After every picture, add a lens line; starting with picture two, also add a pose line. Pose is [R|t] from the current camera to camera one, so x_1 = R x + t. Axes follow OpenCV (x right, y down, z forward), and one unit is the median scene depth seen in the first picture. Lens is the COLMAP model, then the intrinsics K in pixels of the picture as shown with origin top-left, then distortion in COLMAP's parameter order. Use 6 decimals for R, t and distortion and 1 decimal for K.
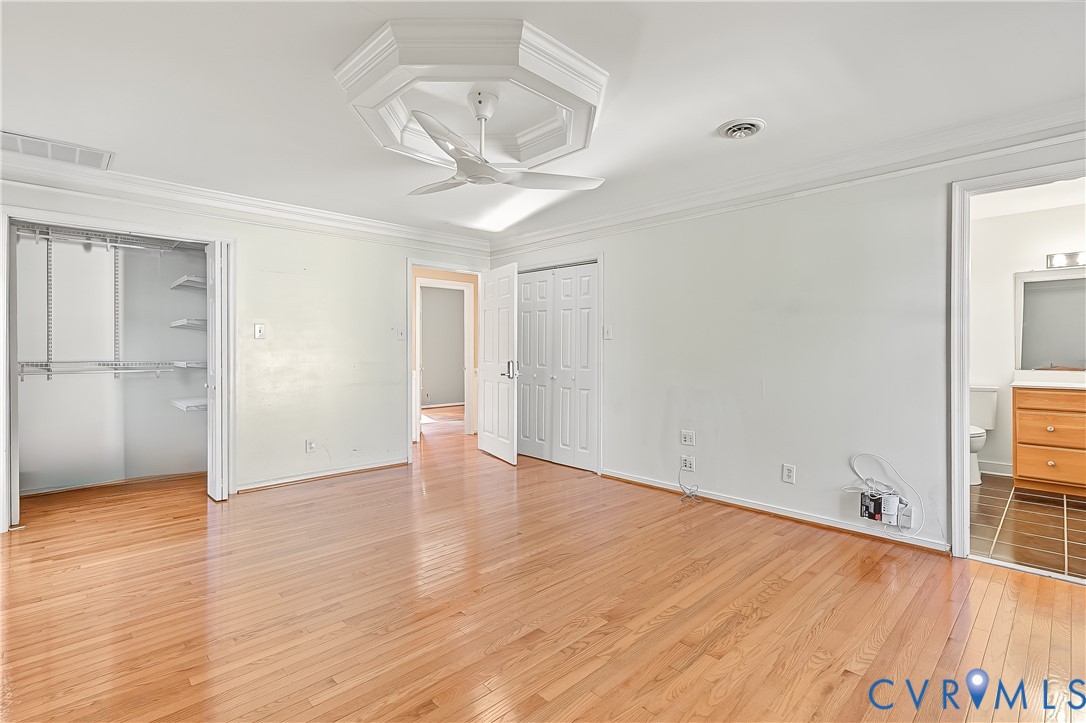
lens RADIAL K [[515.7, 0, 542.0], [0, 515.7, 352.2], [0, 0, 1]] dist [-0.000463, -0.000146]
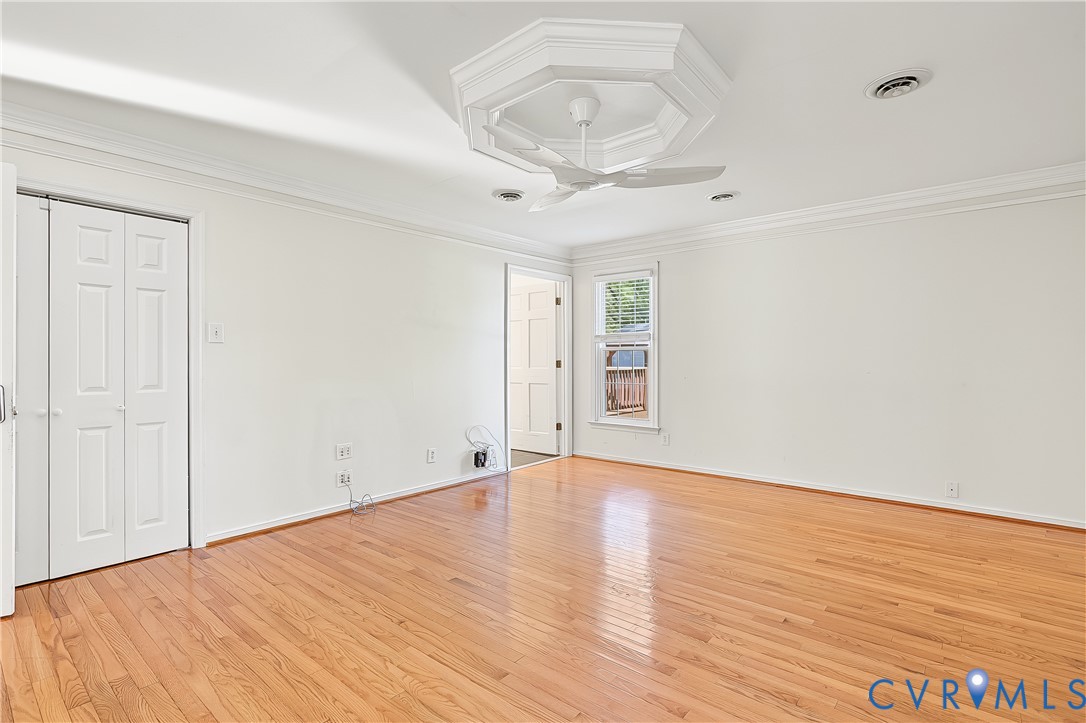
lens RADIAL K [[515.7, 0, 542.0], [0, 515.7, 352.2], [0, 0, 1]] dist [-0.000463, -0.000146]
pose [[-0.096875, 0.008500, 0.995260, -0.799749], [0.006306, 0.999949, -0.007926, -0.004323], [-0.995277, 0.005508, -0.096924, 0.850745]]
